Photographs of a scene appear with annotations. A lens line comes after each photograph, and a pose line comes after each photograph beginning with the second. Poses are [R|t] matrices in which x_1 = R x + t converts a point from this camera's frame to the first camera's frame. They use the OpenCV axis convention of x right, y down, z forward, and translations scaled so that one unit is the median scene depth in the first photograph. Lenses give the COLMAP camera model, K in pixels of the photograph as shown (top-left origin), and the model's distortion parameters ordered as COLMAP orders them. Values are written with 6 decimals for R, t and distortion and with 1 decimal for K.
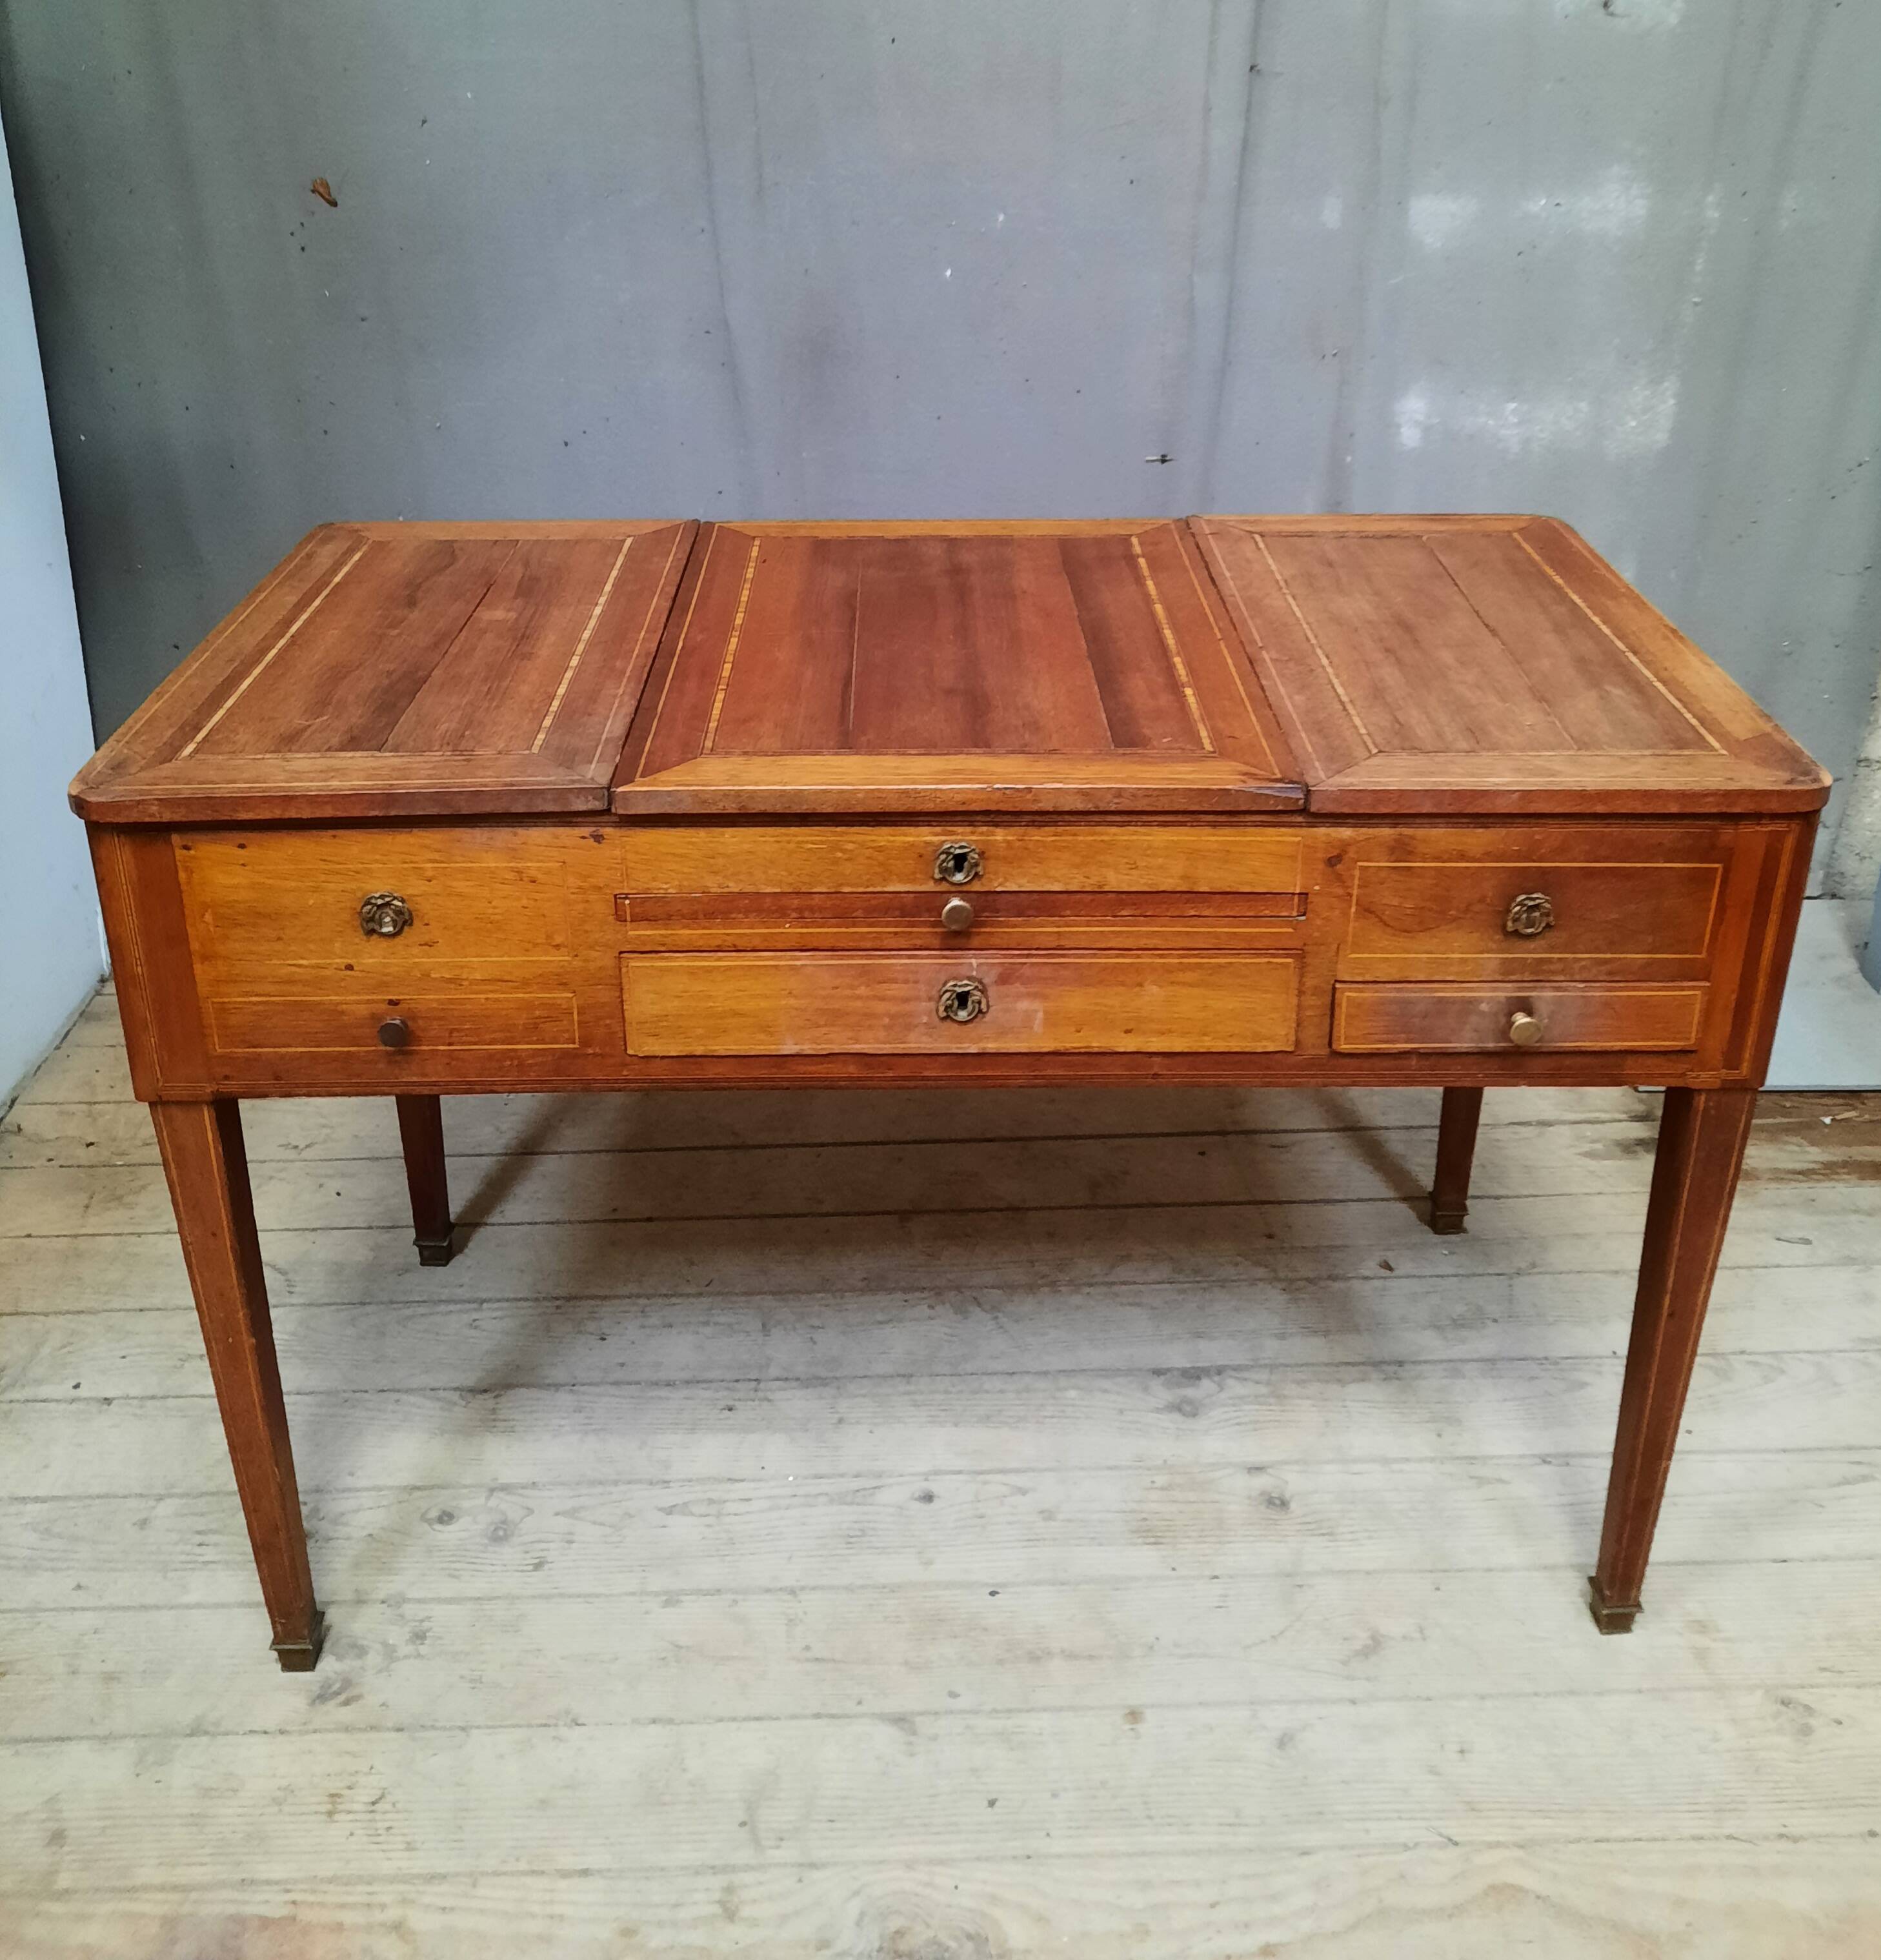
lens RADIAL K [[1889.9, 0, 964.4], [0, 1889.9, 652.8], [0, 0, 1]] dist [0.008843, 0.000000]
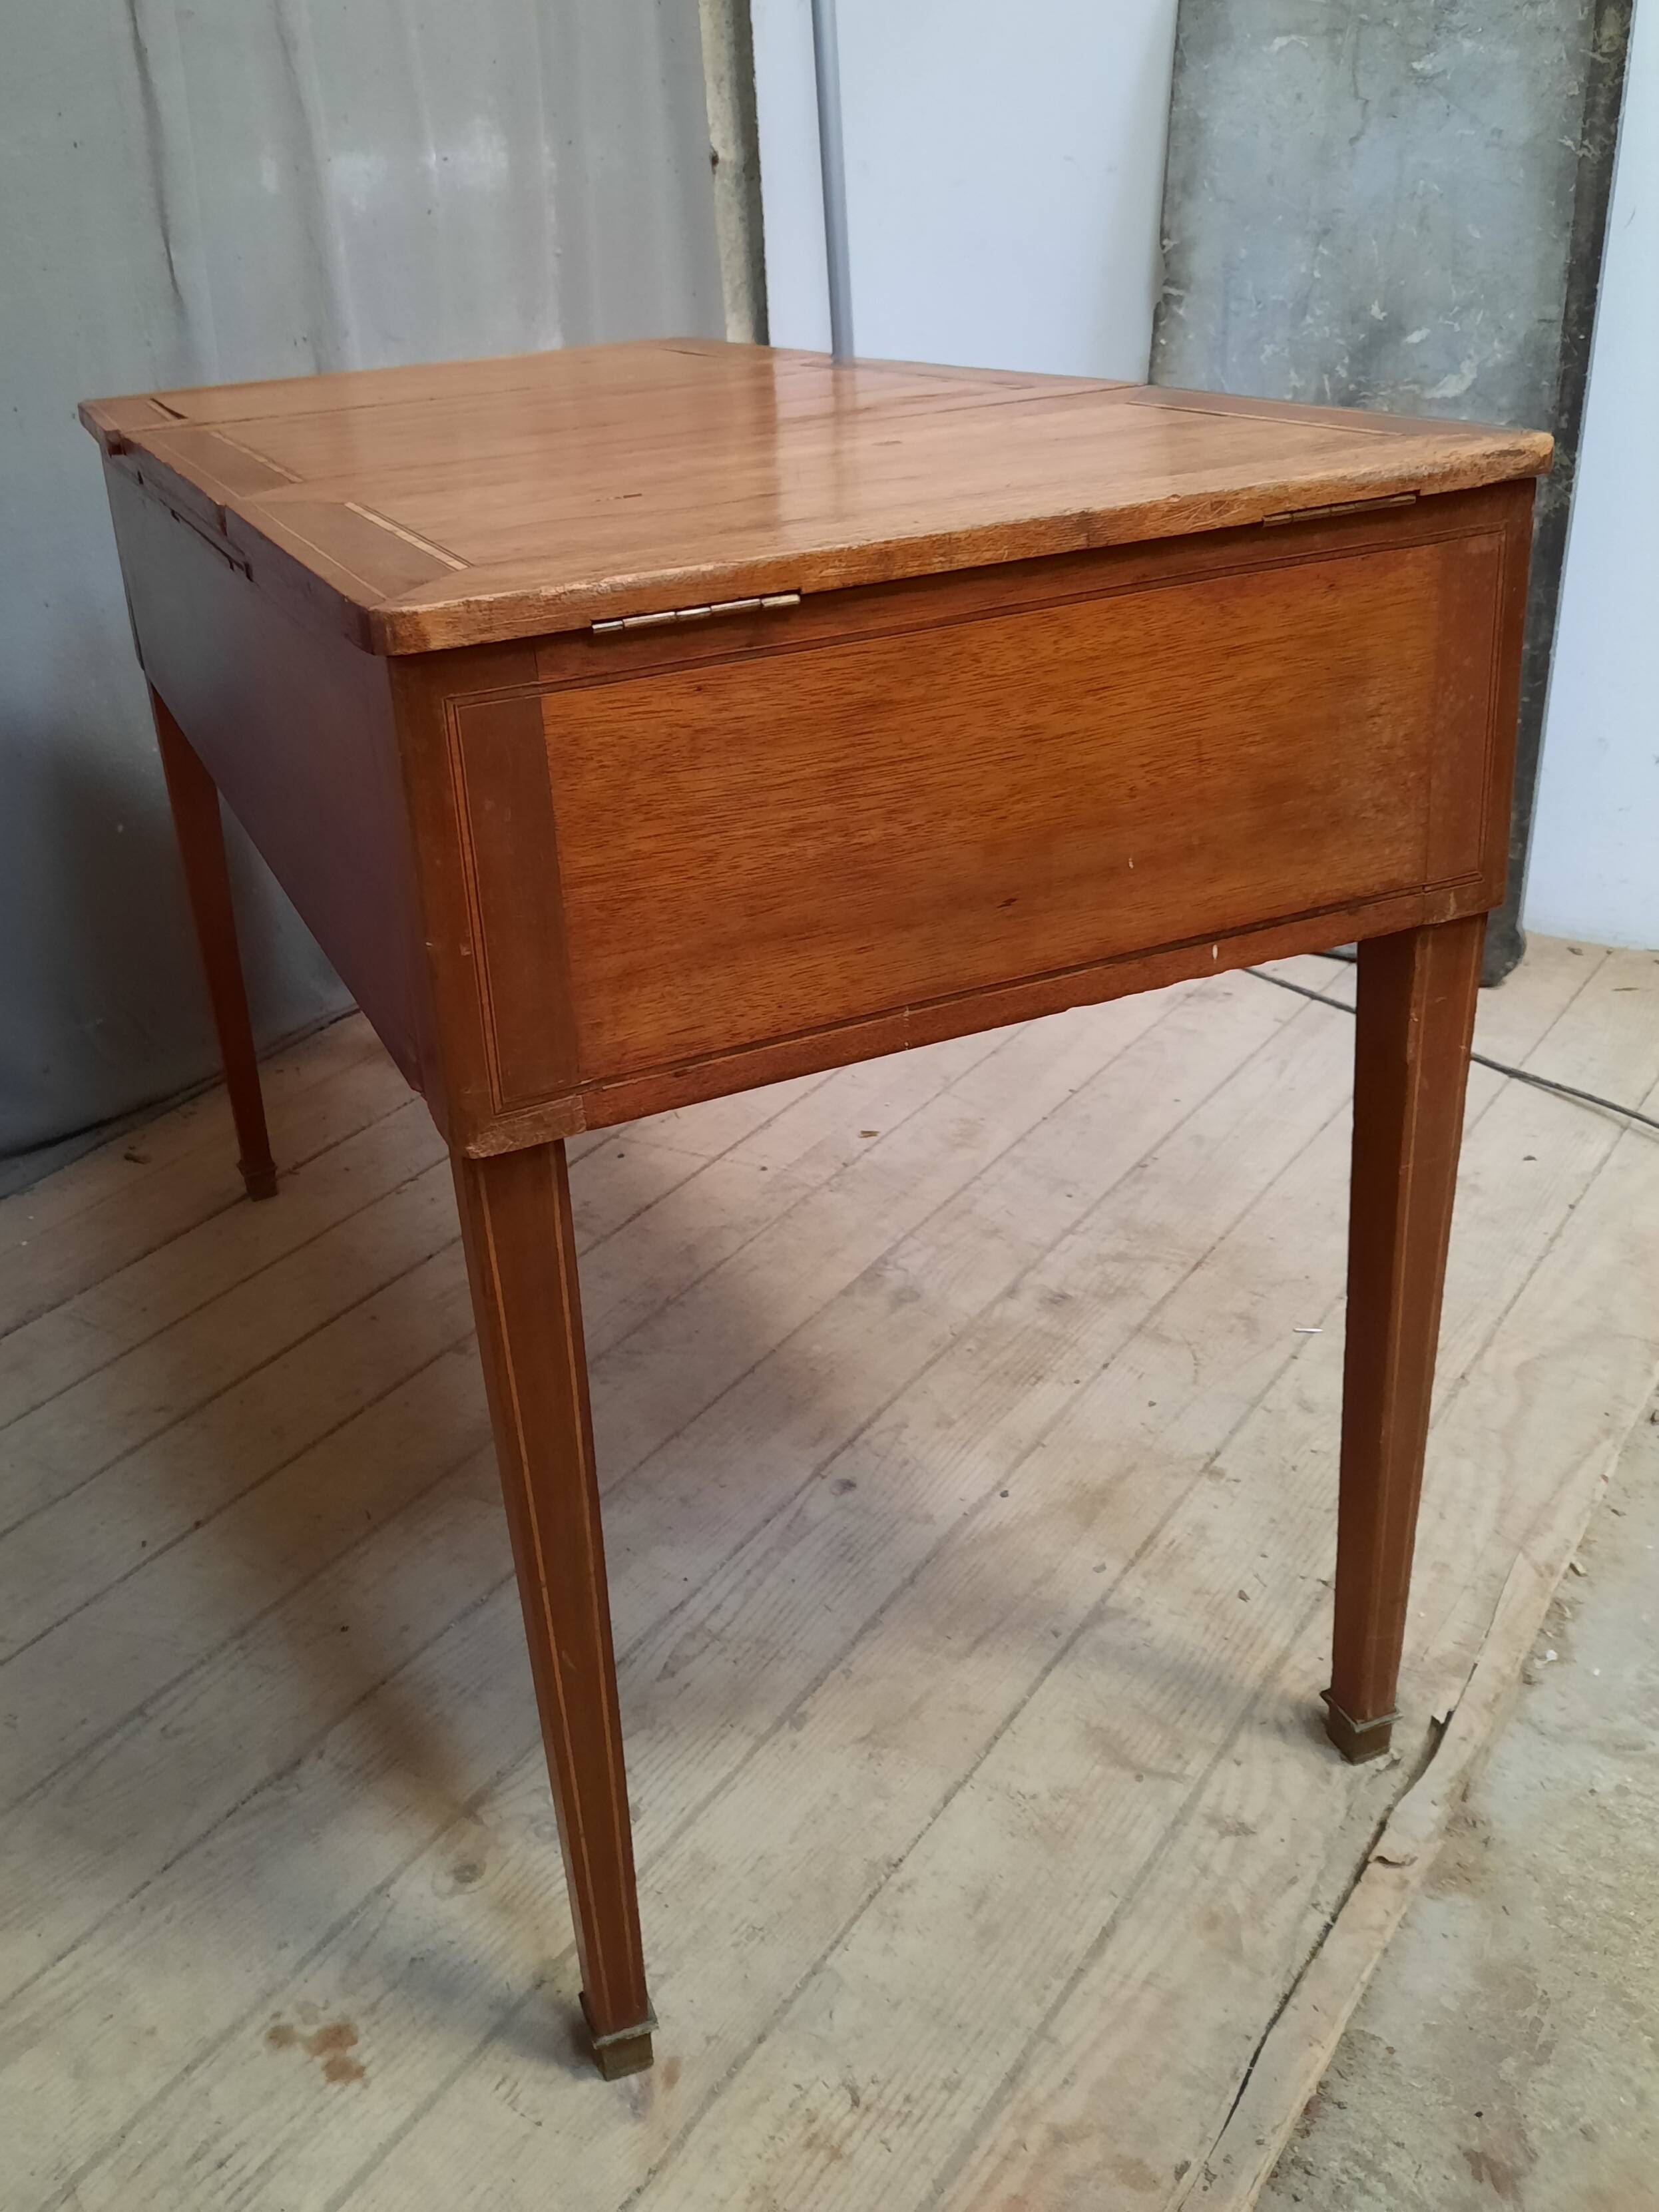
lens RADIAL K [[1951.7, 0, 674.8], [0, 1951.7, 875.5], [0, 0, 1]] dist [0.012549, 0.002151]
pose [[0.639468, -0.302682, 0.706728, -0.687004], [0.348688, 0.933442, 0.084278, 0.102885], [-0.685199, 0.192534, 0.702448, 0.437529]]
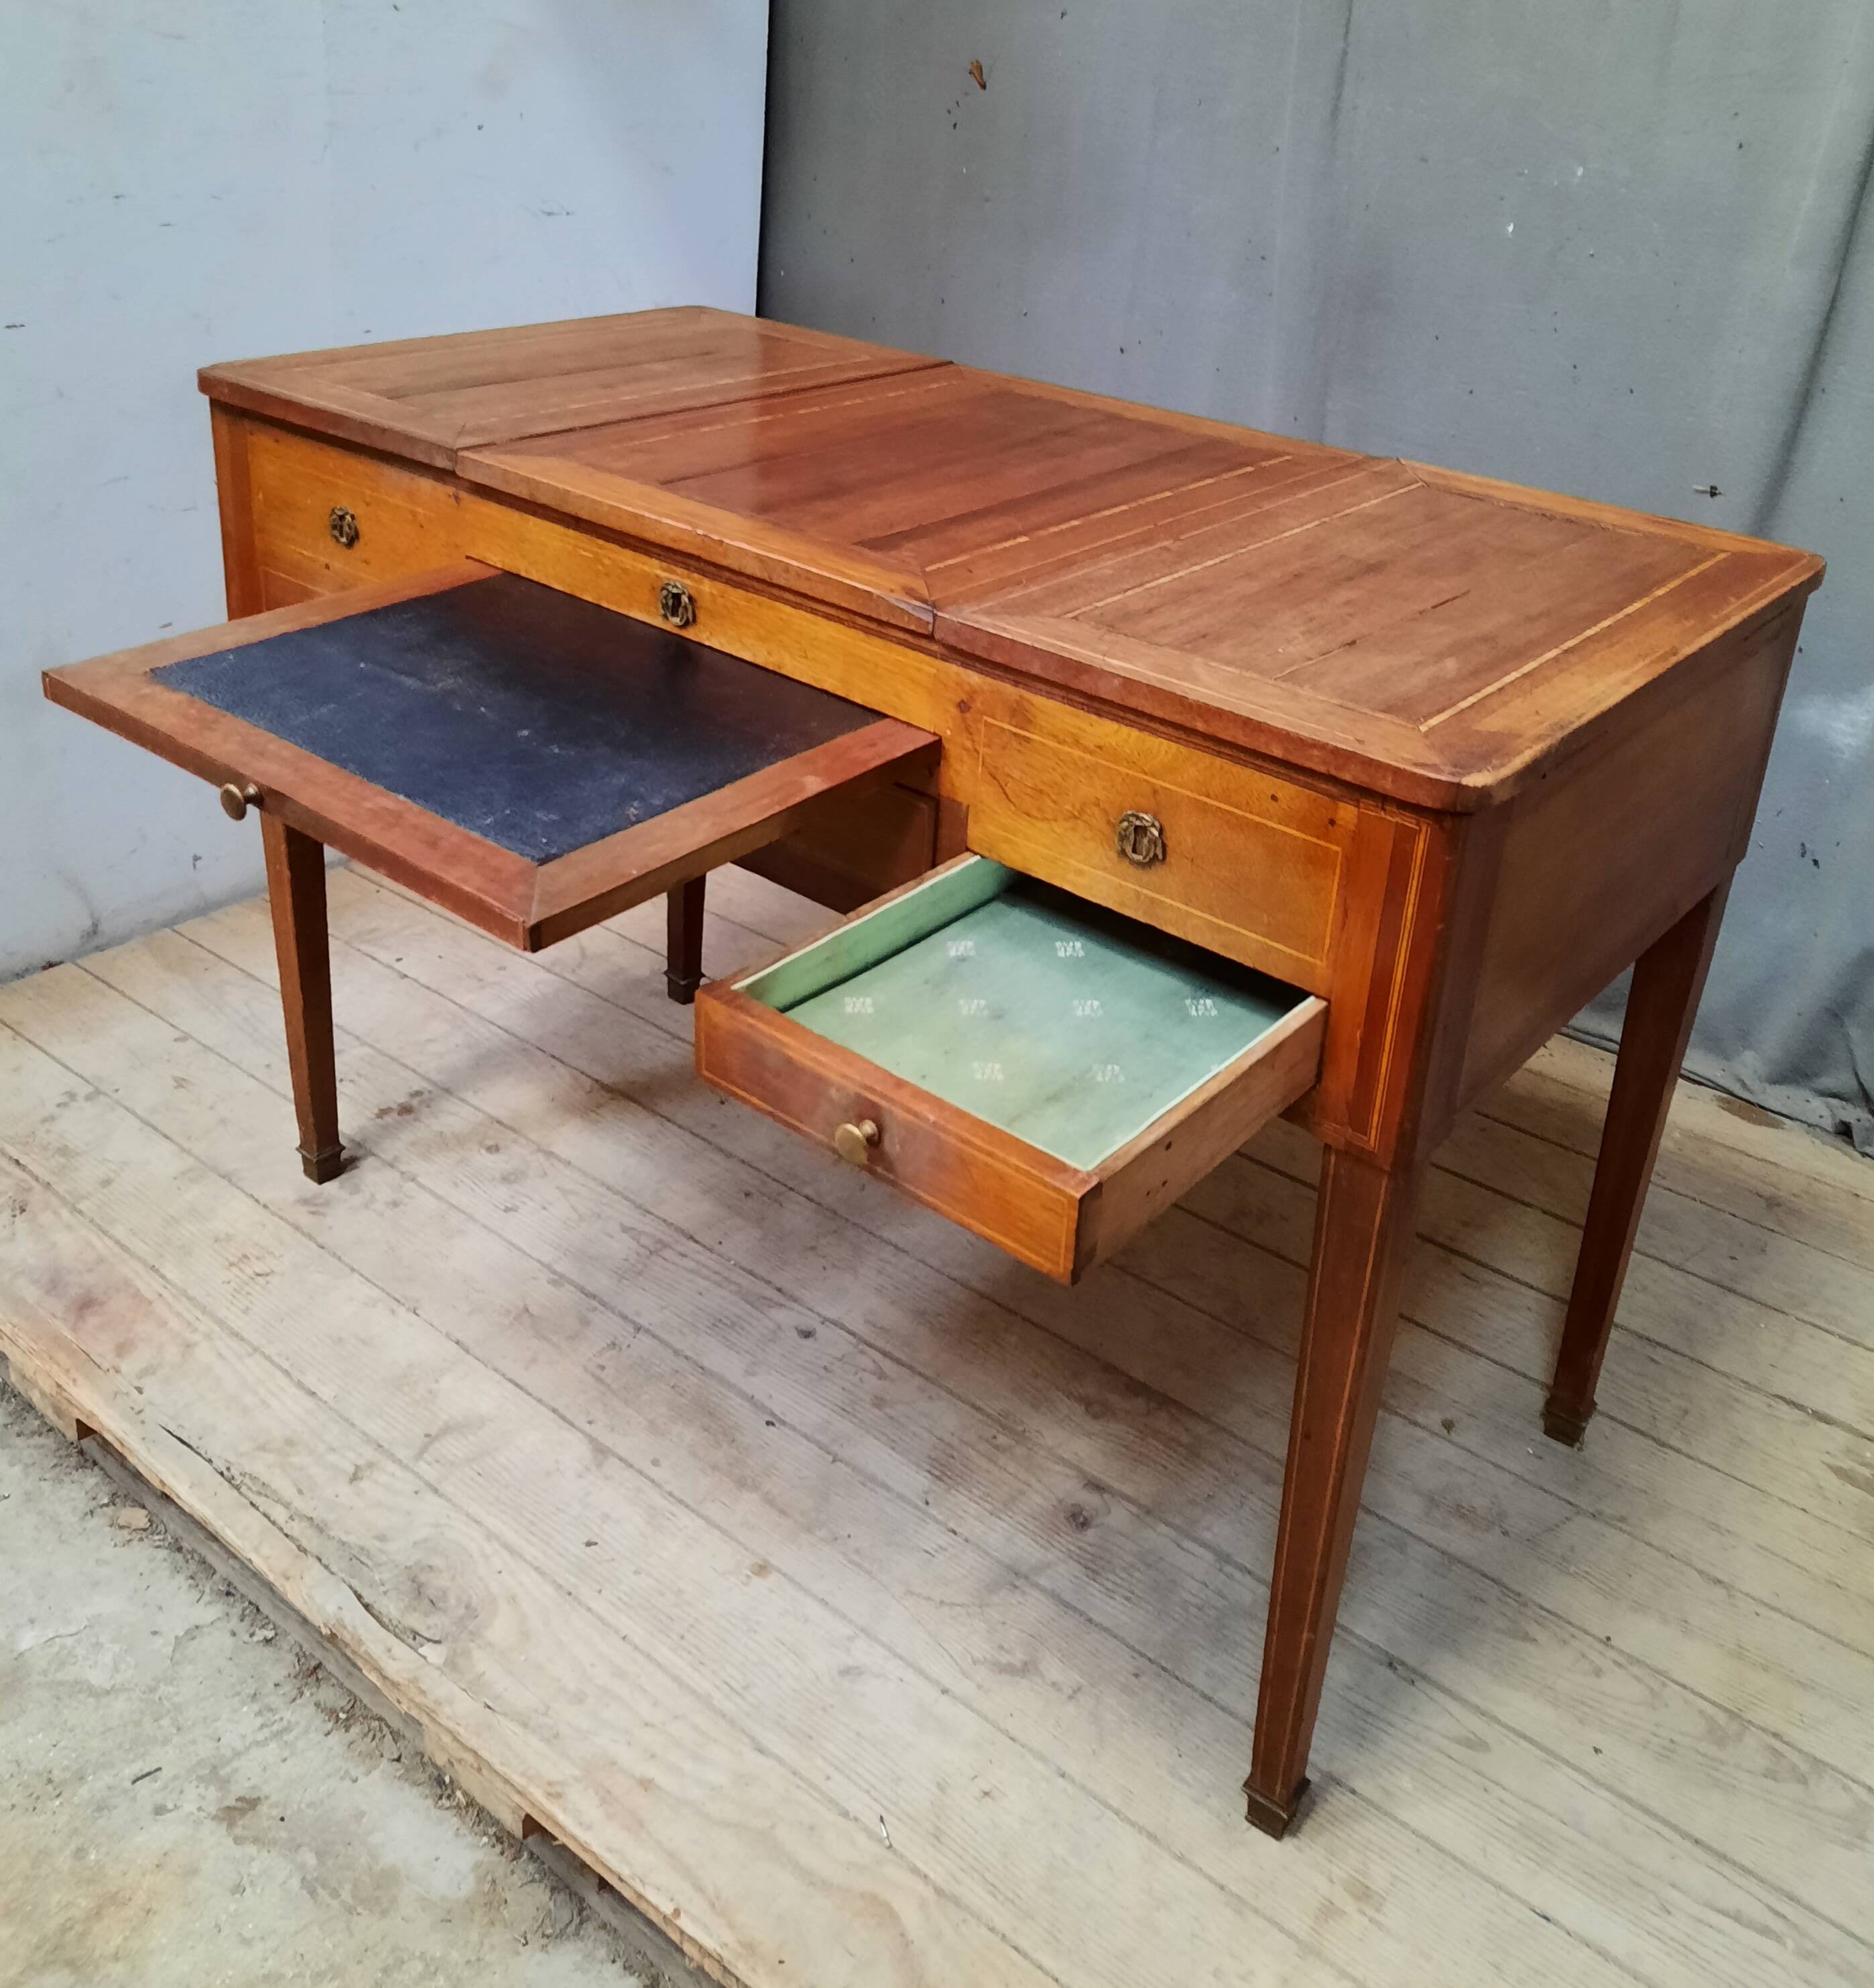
lens RADIAL K [[1947.1, 0, 947.7], [0, 1947.1, 755.9], [0, 0, 1]] dist [0.019638, 0.000000]
pose [[0.756217, 0.293200, -0.584952, 0.626824], [-0.294396, 0.950848, 0.096010, 0.037725], [0.584351, 0.099604, 0.805365, 0.204679]]
